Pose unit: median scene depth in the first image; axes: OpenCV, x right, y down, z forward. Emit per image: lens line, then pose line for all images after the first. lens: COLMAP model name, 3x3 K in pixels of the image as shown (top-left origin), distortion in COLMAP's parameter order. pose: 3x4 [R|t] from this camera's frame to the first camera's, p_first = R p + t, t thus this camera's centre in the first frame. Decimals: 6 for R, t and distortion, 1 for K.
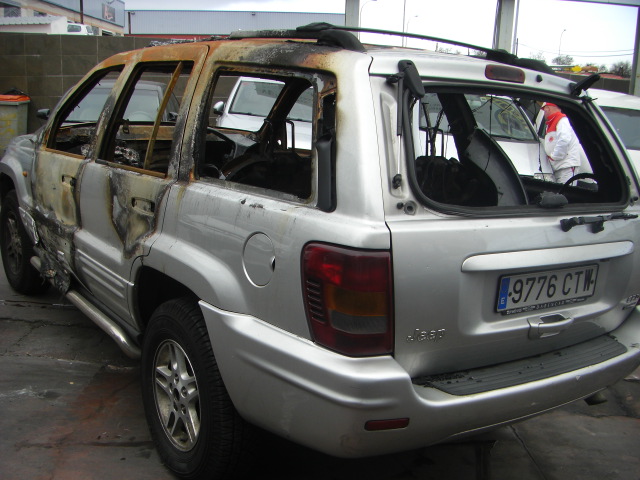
lens RADIAL K [[706.9, 0, 320.0], [0, 706.9, 240.0], [0, 0, 1]] dist [-0.175530, 0.010856]
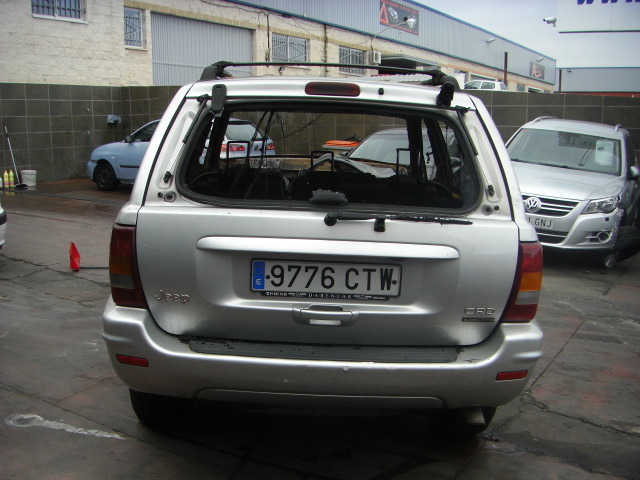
lens RADIAL K [[706.9, 0, 320.0], [0, 706.9, 240.0], [0, 0, 1]] dist [-0.175530, 0.010856]
pose [[0.849399, 0.041514, -0.526116, 0.928343], [-0.084832, 0.994678, -0.058471, 0.075814], [0.520889, 0.094297, 0.848400, 0.056750]]
